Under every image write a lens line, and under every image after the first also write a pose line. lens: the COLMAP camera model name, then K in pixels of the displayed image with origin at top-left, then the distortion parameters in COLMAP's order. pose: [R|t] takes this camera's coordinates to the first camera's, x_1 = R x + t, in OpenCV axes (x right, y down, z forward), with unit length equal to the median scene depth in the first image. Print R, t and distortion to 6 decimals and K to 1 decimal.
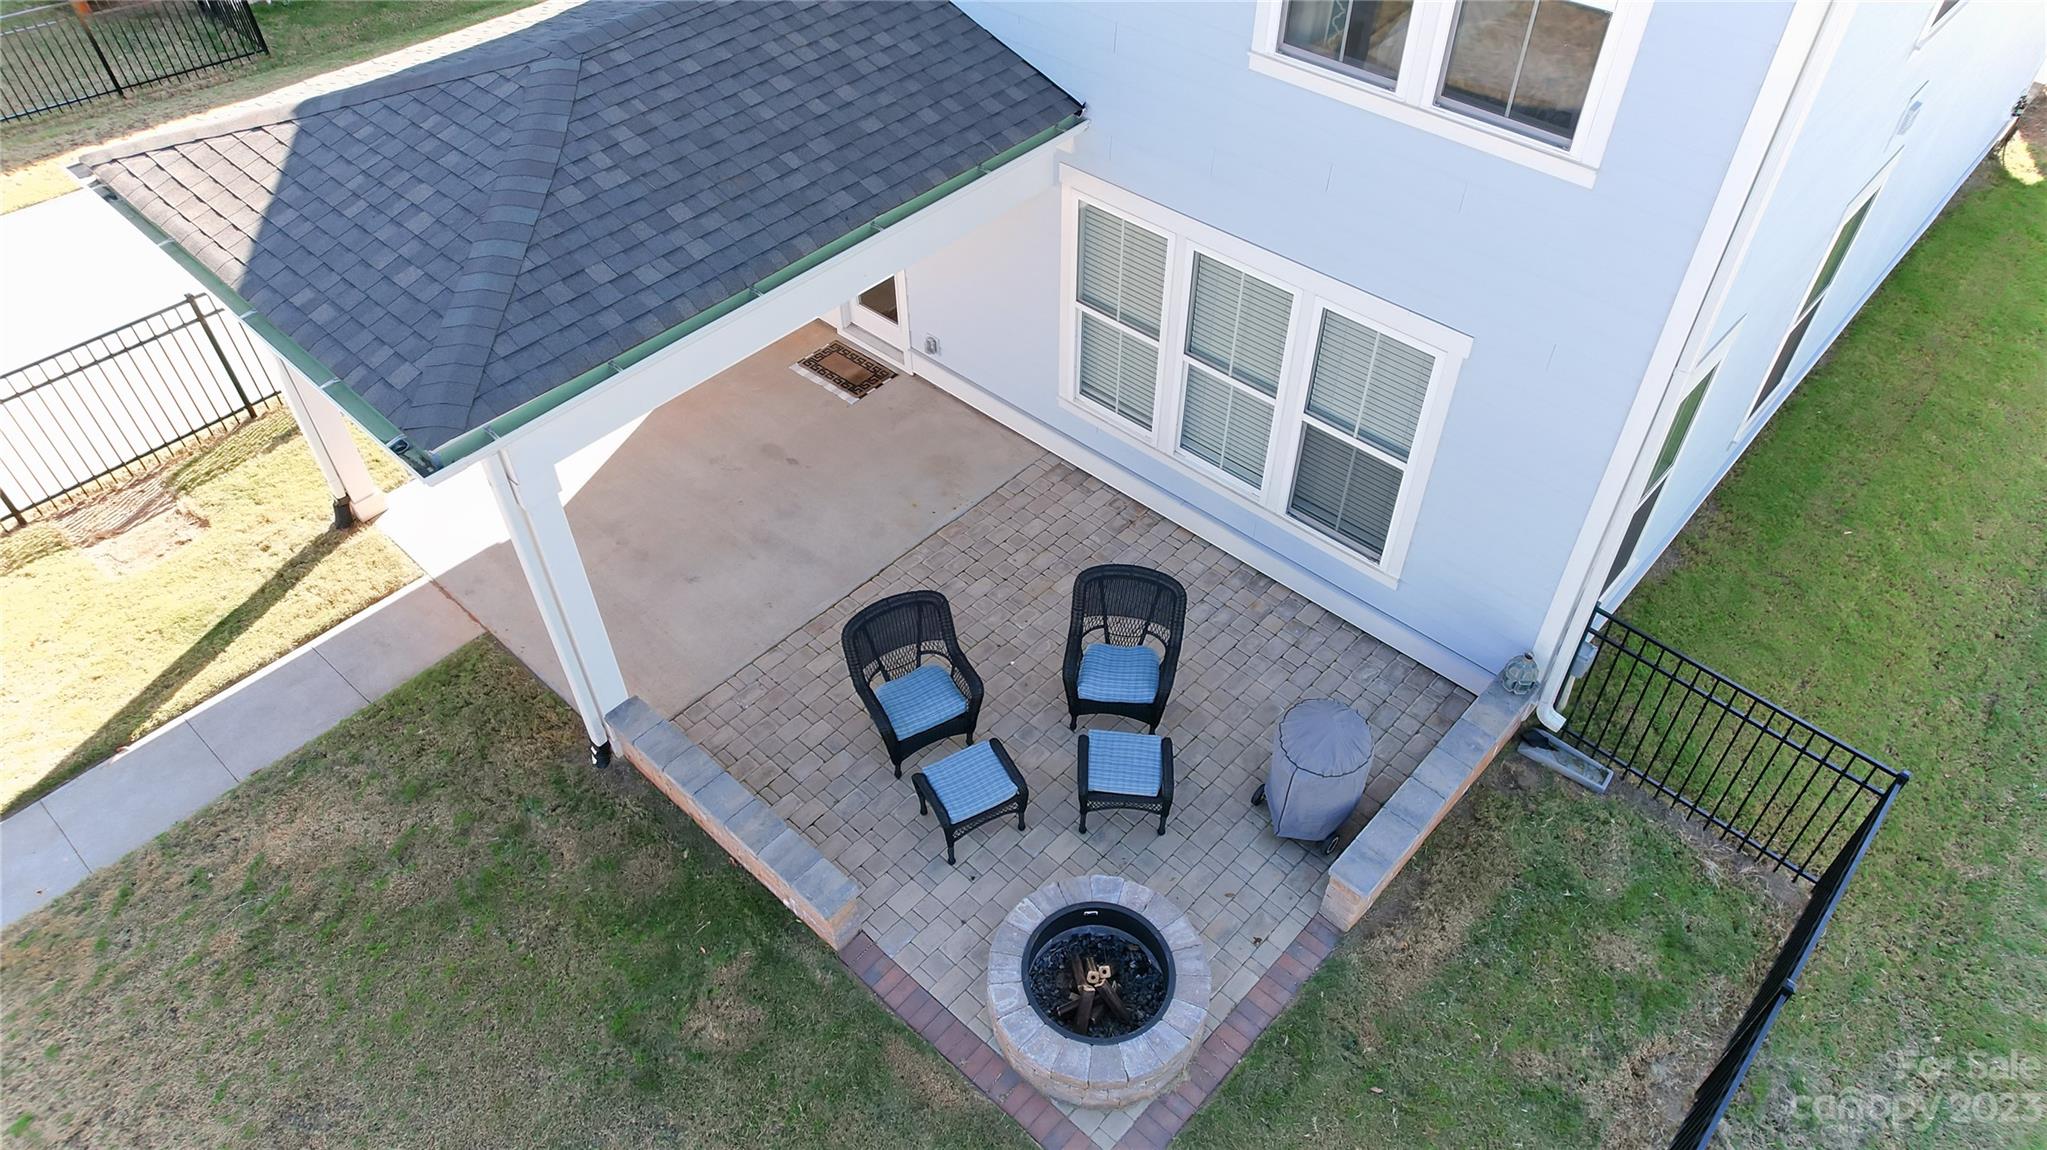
lens RADIAL K [[1277.0, 0, 1023.5], [0, 1277.0, 575.0], [0, 0, 1]] dist [0.006755, -0.000272]
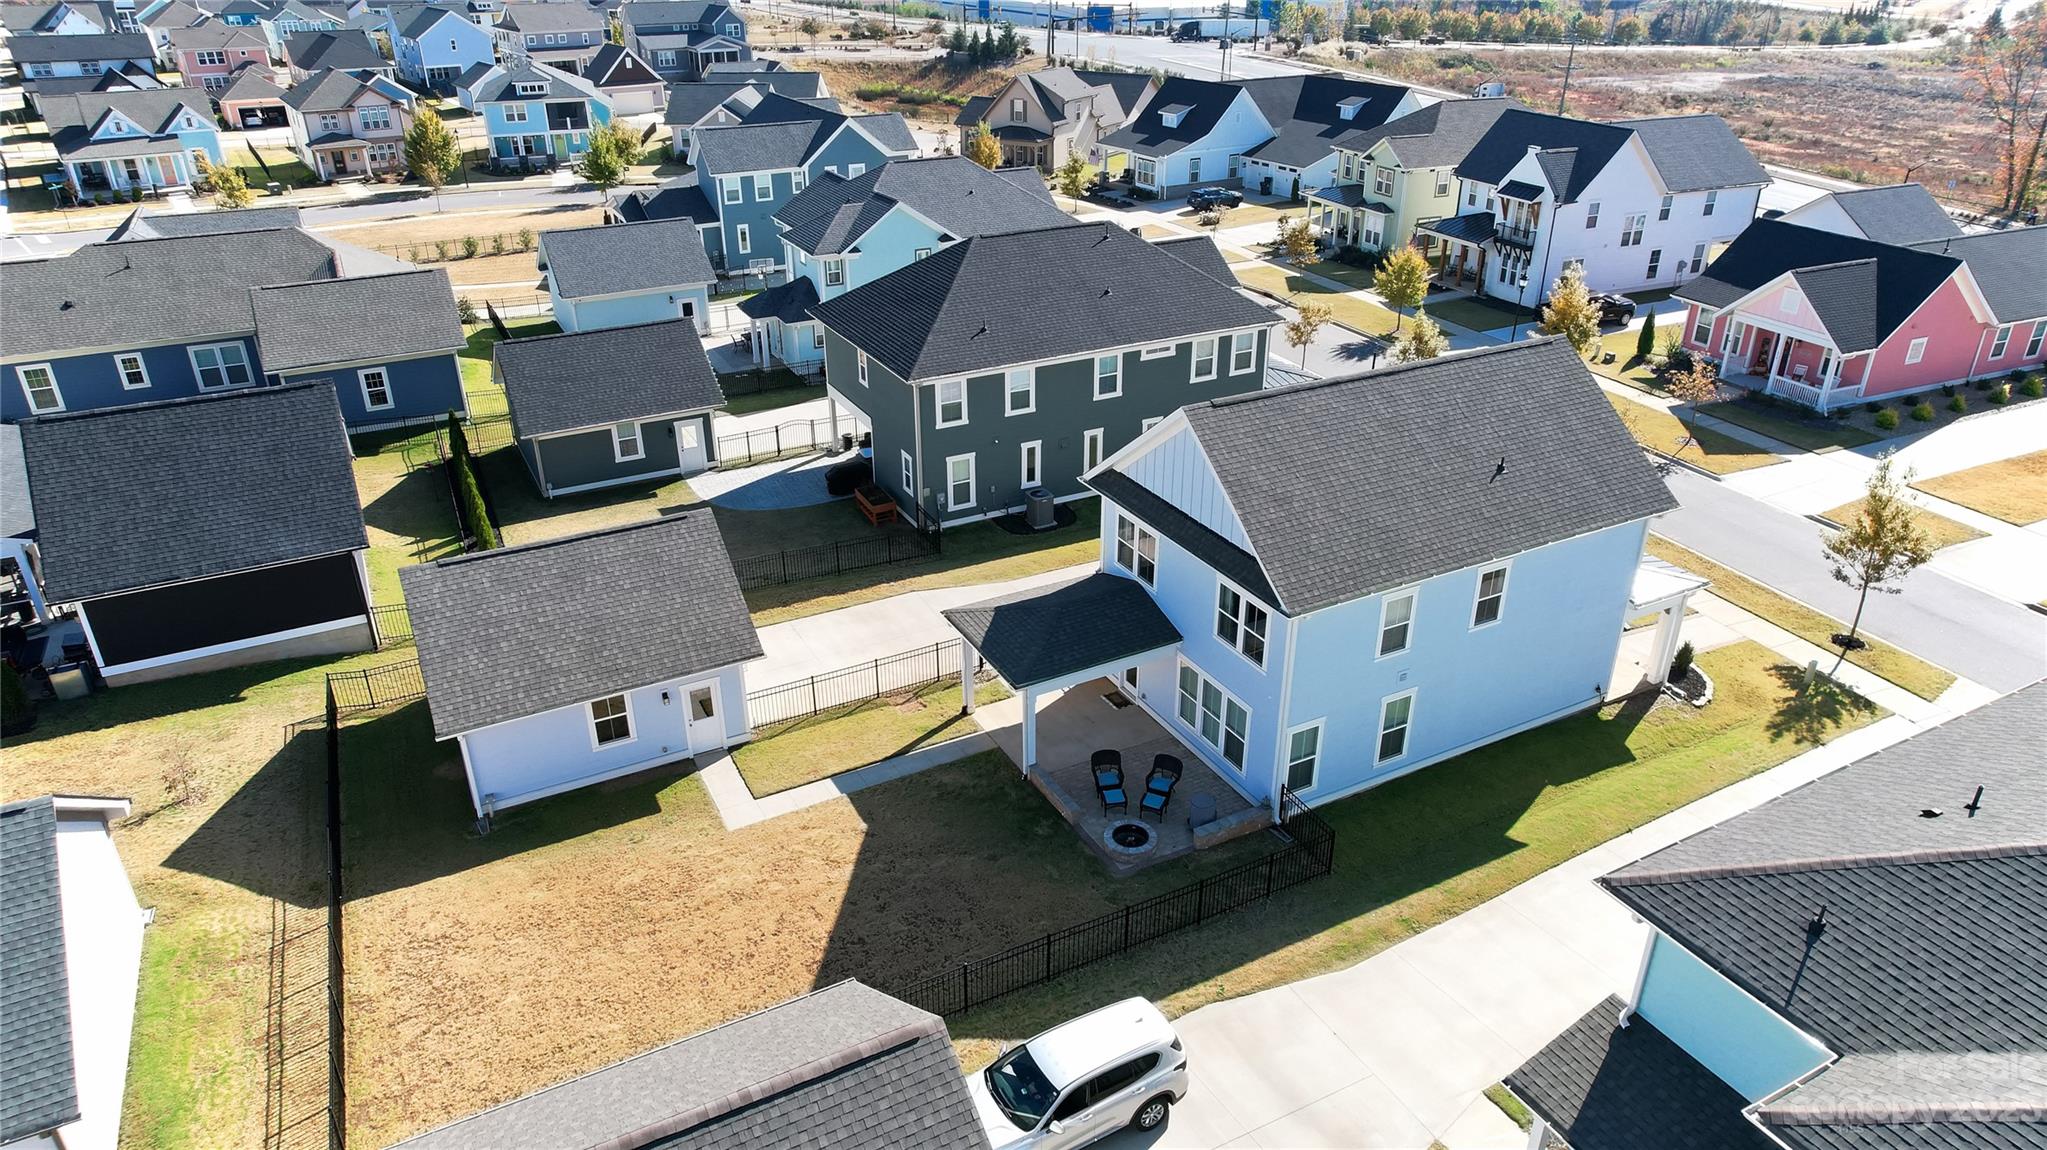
lens RADIAL K [[1277.0, 0, 1023.5], [0, 1277.0, 575.0], [0, 0, 1]] dist [0.006755, -0.000272]
pose [[0.941910, 0.150527, -0.300244, 0.734113], [-0.237465, 0.930652, -0.278384, 0.654589], [0.237519, 0.333510, 0.912335, -2.734371]]
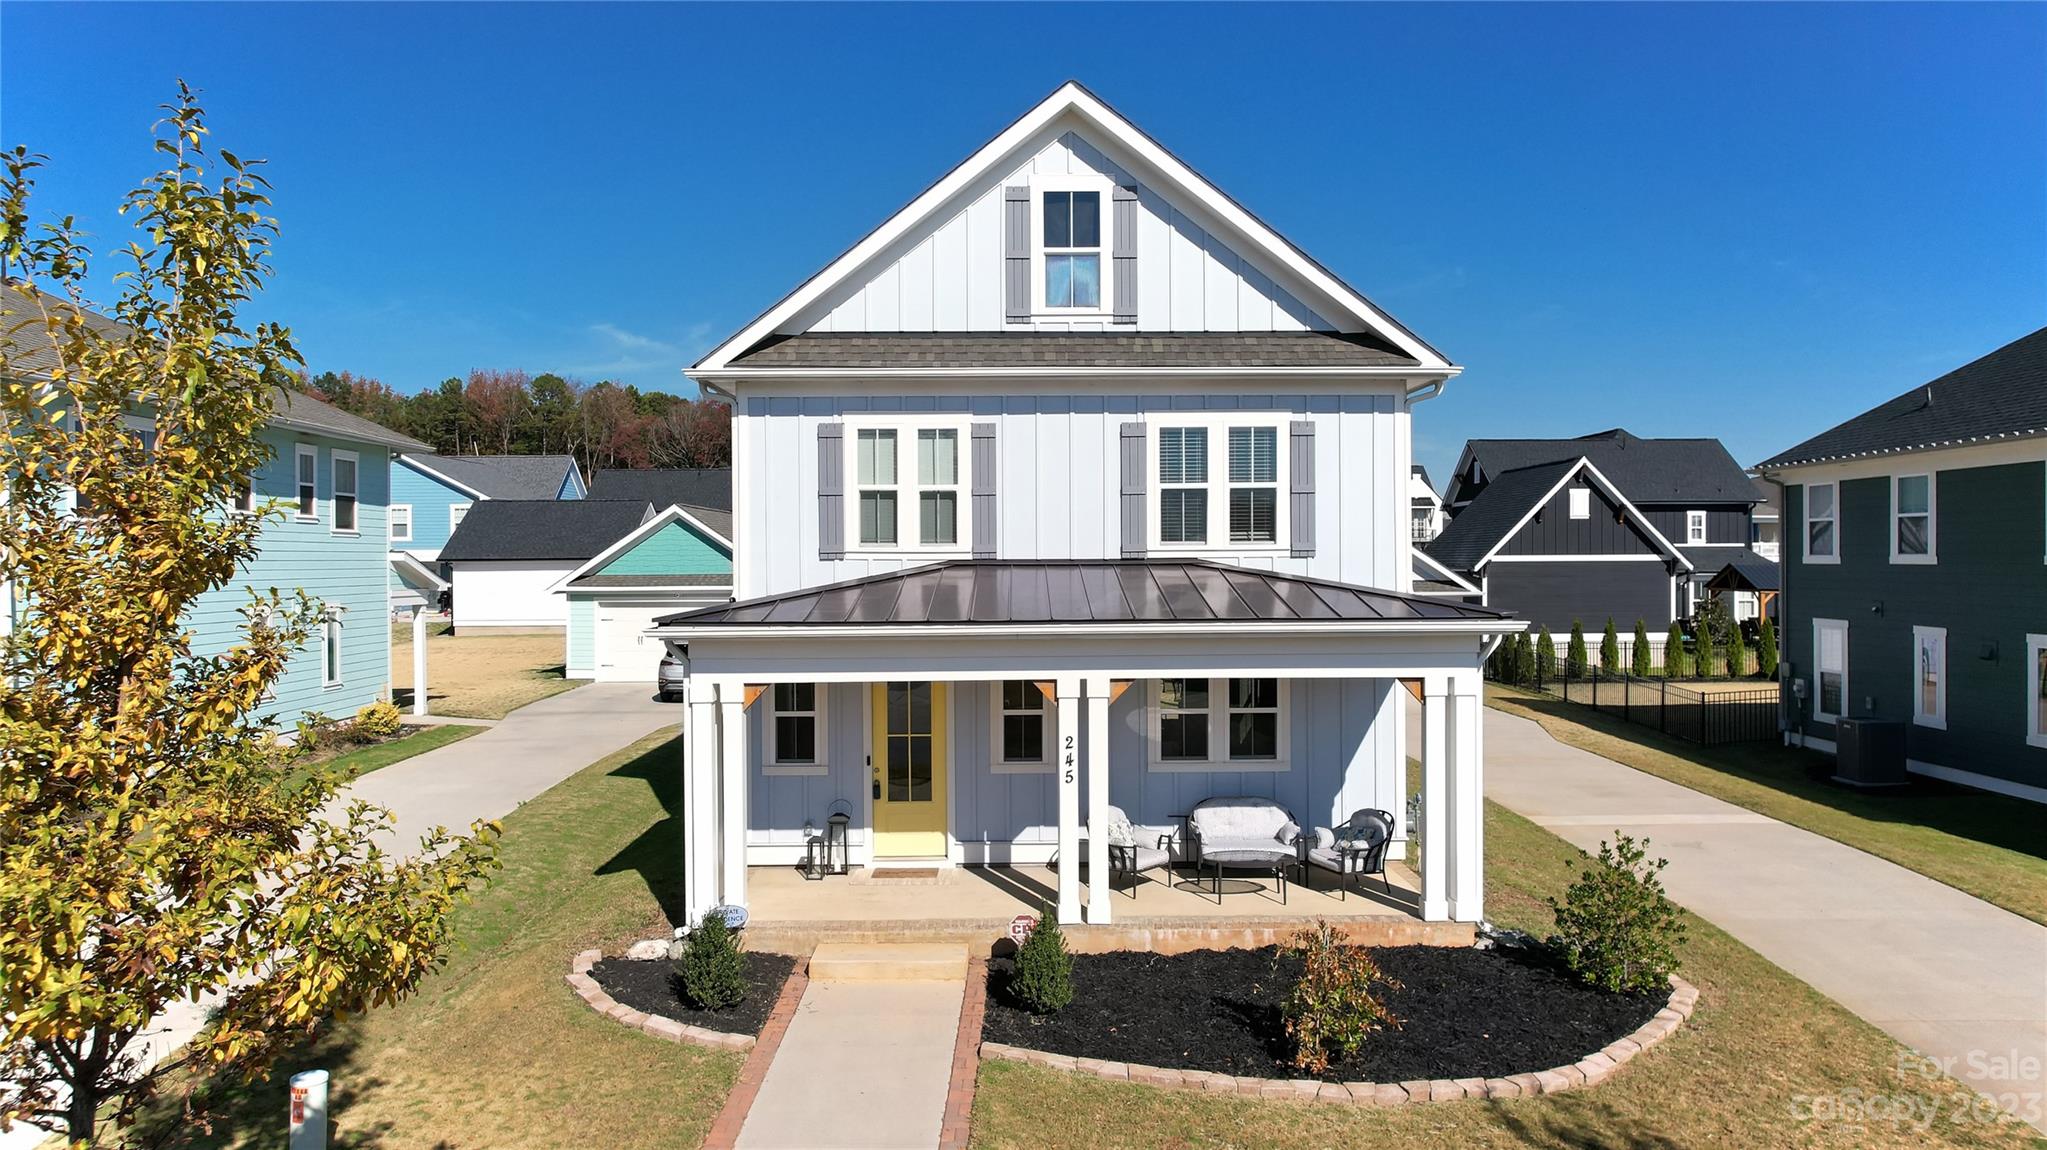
lens RADIAL K [[1284.7, 0, 1030.4], [0, 1284.7, 573.8], [0, 0, 1]] dist [-0.004630, -0.003009]
pose [[-0.715822, 0.022167, -0.697931, 2.318194], [-0.481625, 0.708031, 0.516459, -2.091472], [0.505605, 0.705834, -0.496148, 2.614162]]
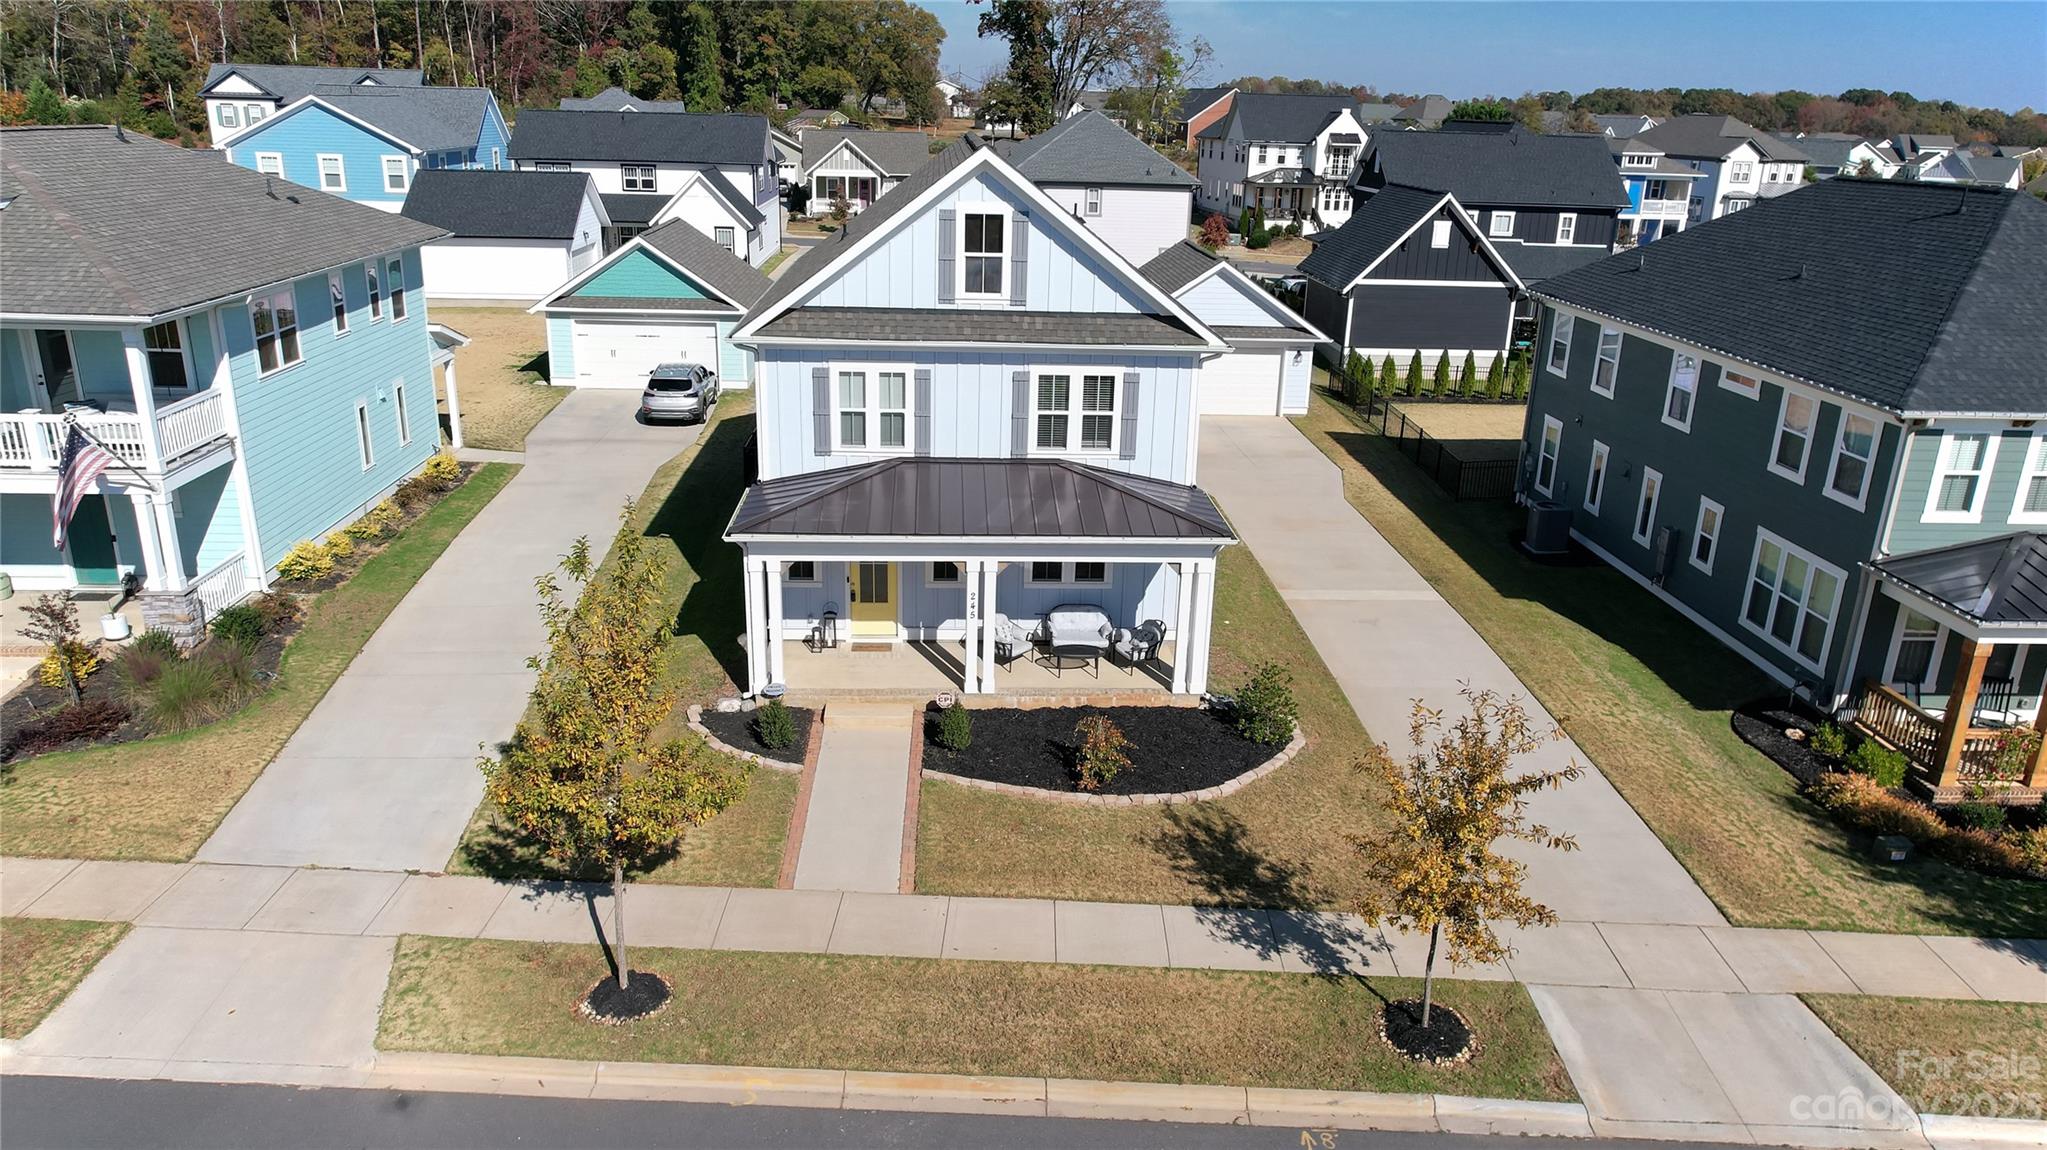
lens RADIAL K [[1333.5, 0, 1033.7], [0, 1333.5, 580.7], [0, 0, 1]] dist [0.003300, 0.002037]
pose [[-0.675893, 0.232269, -0.699442, 3.060496], [-0.534949, 0.498190, 0.682376, -3.158721], [0.506950, 0.835379, -0.212471, 2.635798]]
